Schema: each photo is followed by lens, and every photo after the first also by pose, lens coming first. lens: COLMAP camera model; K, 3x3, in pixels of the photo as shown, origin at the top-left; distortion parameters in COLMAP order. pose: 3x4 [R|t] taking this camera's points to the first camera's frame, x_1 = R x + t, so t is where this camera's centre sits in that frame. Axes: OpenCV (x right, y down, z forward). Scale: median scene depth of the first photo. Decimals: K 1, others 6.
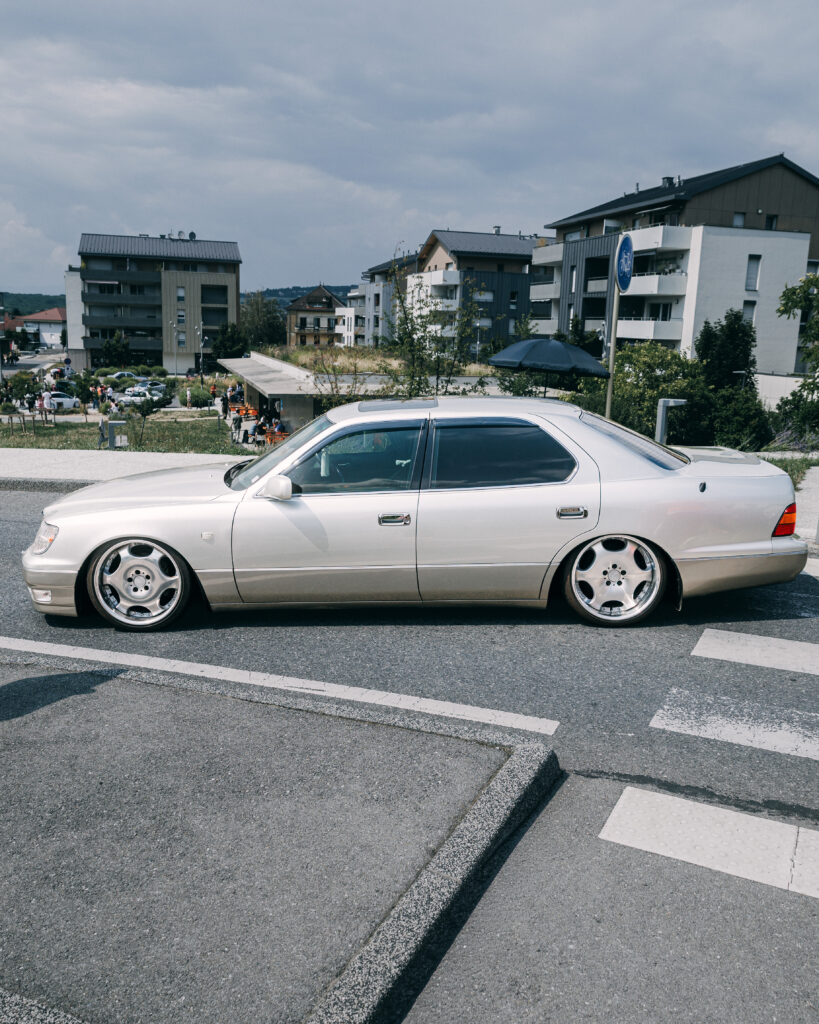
lens RADIAL K [[841.7, 0, 408.3], [0, 841.7, 509.6], [0, 0, 1]] dist [0.012274, 0.002327]
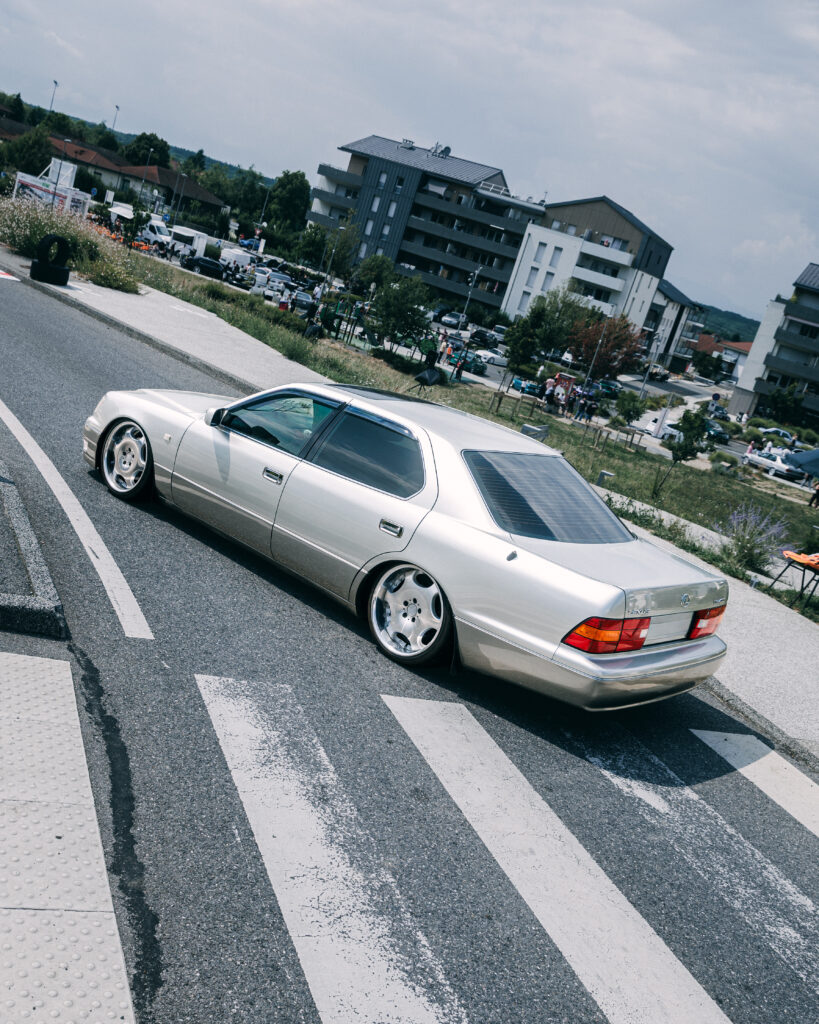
lens RADIAL K [[1032.5, 0, 408.9], [0, 1032.5, 514.4], [0, 0, 1]] dist [0.024006, 0.000000]
pose [[0.724596, 0.350076, -0.593640, 0.900252], [-0.395280, 0.916720, 0.058122, -0.087249], [0.564548, 0.192539, 0.802629, 0.040126]]
